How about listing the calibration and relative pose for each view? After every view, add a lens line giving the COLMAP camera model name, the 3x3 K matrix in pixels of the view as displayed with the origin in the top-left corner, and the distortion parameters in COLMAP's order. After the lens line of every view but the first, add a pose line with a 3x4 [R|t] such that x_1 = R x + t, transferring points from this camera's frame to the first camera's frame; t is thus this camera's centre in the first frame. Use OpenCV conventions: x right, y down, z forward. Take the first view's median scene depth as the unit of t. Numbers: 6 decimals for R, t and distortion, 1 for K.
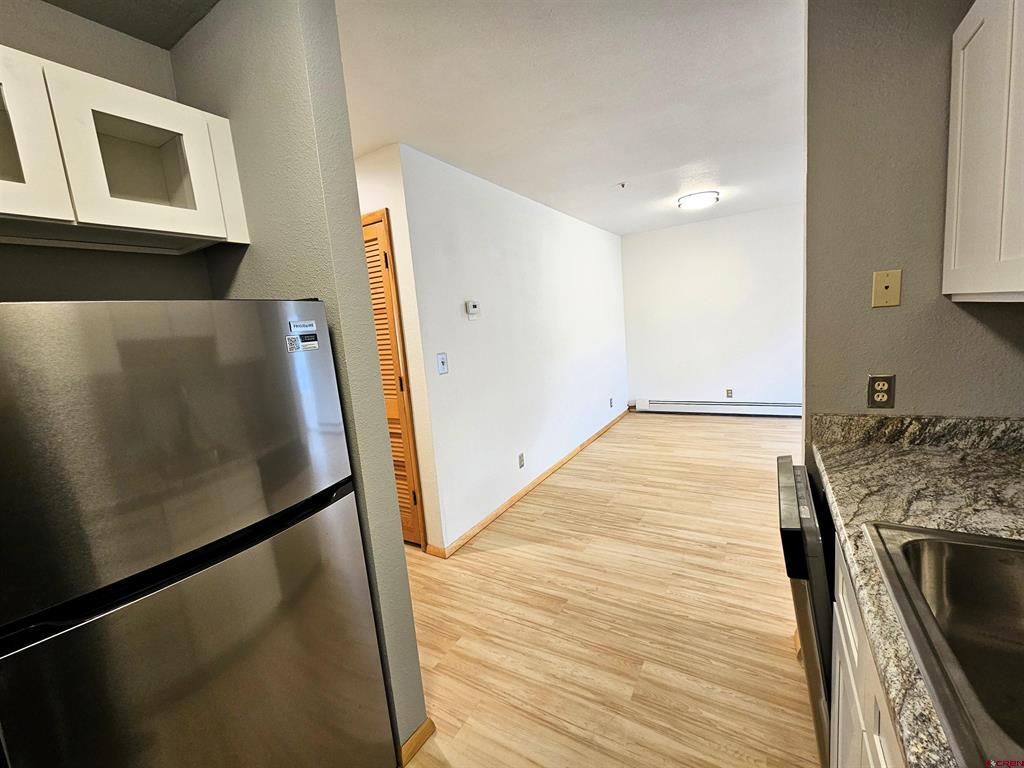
lens RADIAL K [[422.6, 0, 509.6], [0, 422.6, 373.2], [0, 0, 1]] dist [0.000447, 0.000406]
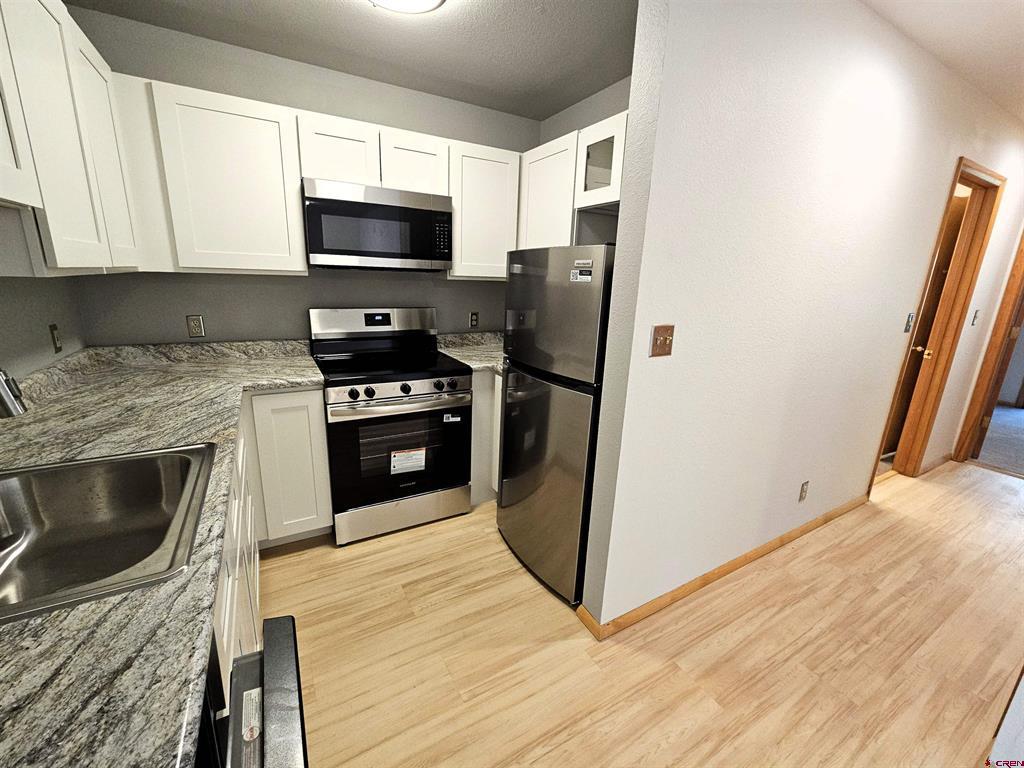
lens RADIAL K [[422.6, 0, 503.7], [0, 422.6, 383.8], [0, 0, 1]] dist [0.000447, 0.000406]
pose [[-0.488805, 0.284401, -0.824733, 0.408910], [-0.094458, 0.922558, 0.374119, -0.109396], [0.867264, 0.260774, -0.424087, 0.654175]]
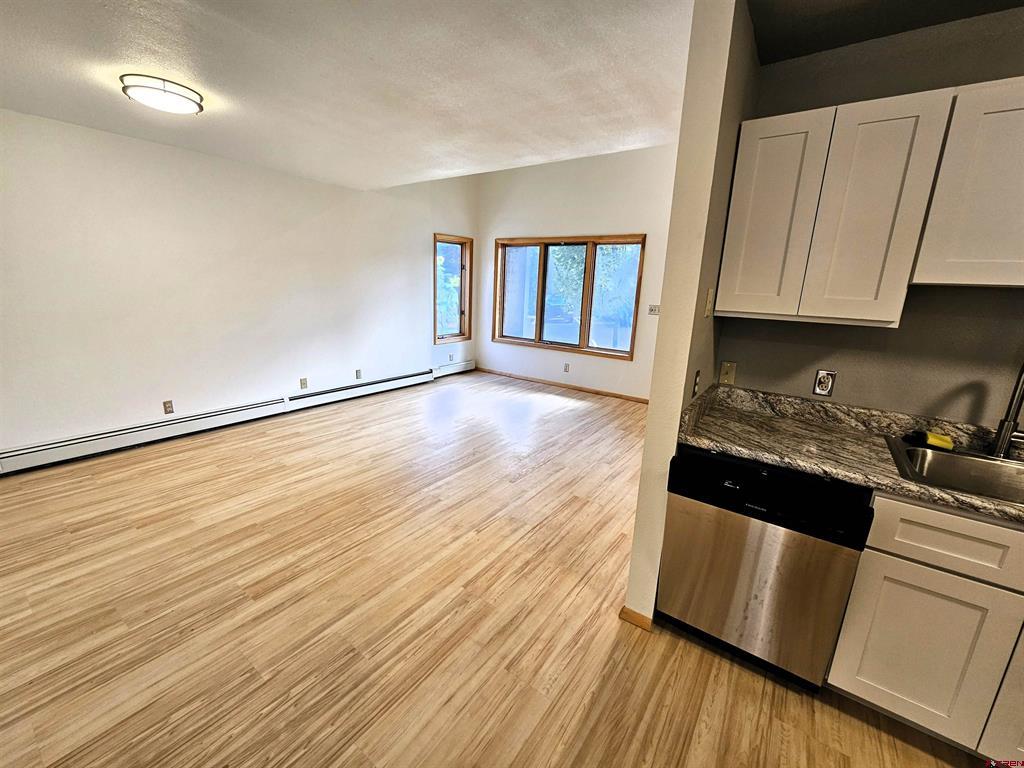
lens RADIAL K [[422.6, 0, 507.9], [0, 422.6, 383.3], [0, 0, 1]] dist [0.000447, 0.000406]
pose [[0.081651, -0.142934, 0.986358, -0.235045], [0.071955, 0.987926, 0.137205, -0.098339], [-0.994060, 0.059771, 0.090950, 0.828067]]
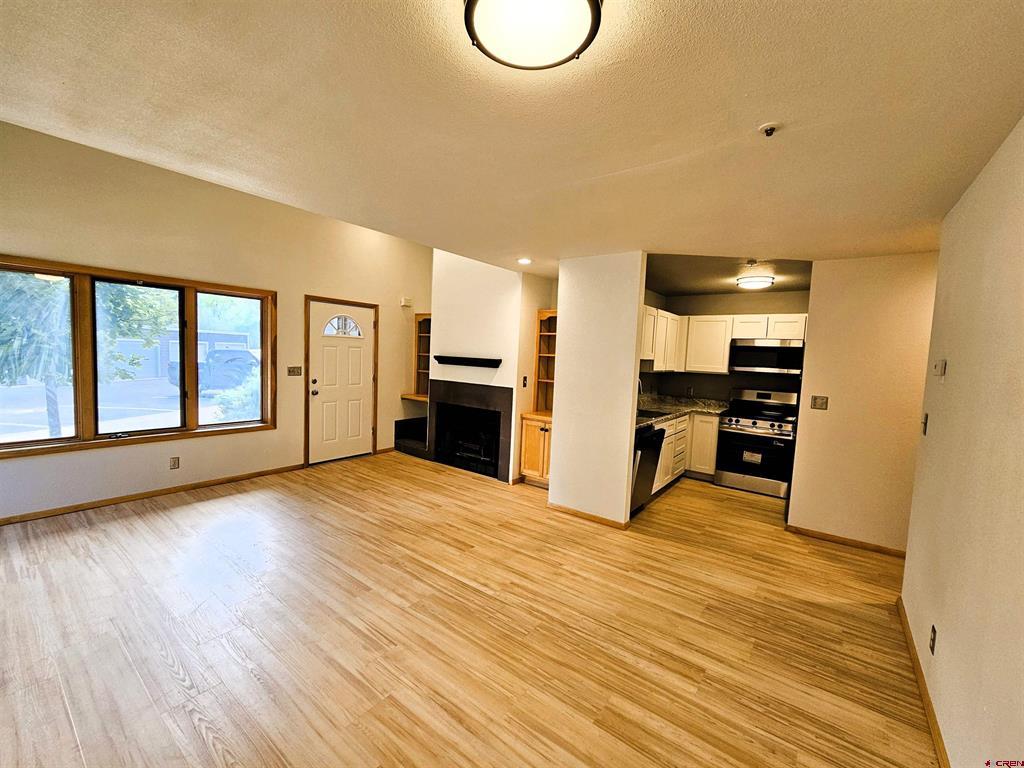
lens RADIAL K [[422.6, 0, 508.5], [0, 422.6, 387.1], [0, 0, 1]] dist [0.000447, 0.000406]
pose [[-0.992781, 0.035688, 0.114511, 0.708277], [0.056779, 0.980796, 0.186587, -0.358433], [-0.105653, 0.191742, -0.975742, 2.137491]]
